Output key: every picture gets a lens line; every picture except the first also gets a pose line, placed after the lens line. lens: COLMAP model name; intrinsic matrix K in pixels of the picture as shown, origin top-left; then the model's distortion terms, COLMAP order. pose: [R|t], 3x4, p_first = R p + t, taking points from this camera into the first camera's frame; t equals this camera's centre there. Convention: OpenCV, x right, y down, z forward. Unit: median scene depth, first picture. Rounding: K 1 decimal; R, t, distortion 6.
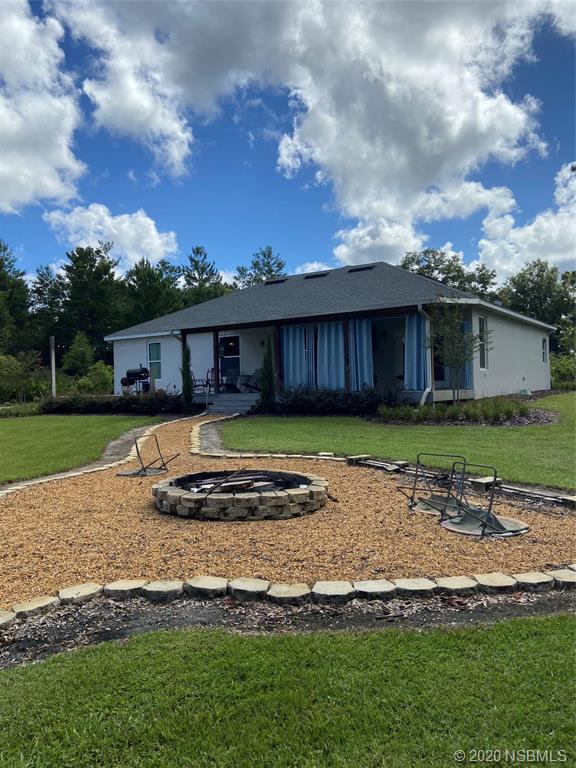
lens RADIAL K [[575.8, 0, 291.6], [0, 575.8, 377.1], [0, 0, 1]] dist [0.122878, -0.152695]
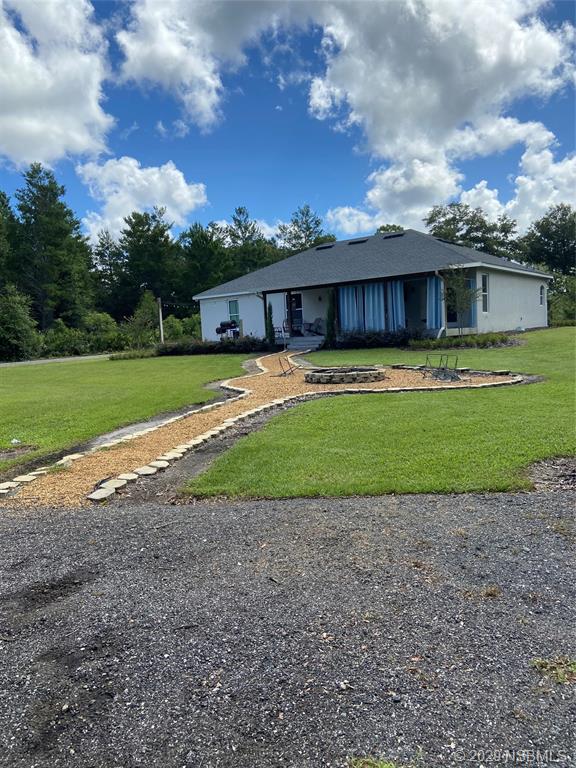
lens RADIAL K [[579.2, 0, 288.2], [0, 579.2, 376.2], [0, 0, 1]] dist [0.132030, -0.150966]
pose [[0.997836, -0.023574, -0.061387, -0.015211], [0.028662, 0.996107, 0.083367, 0.001736], [0.059183, -0.084946, 0.994626, -0.114460]]
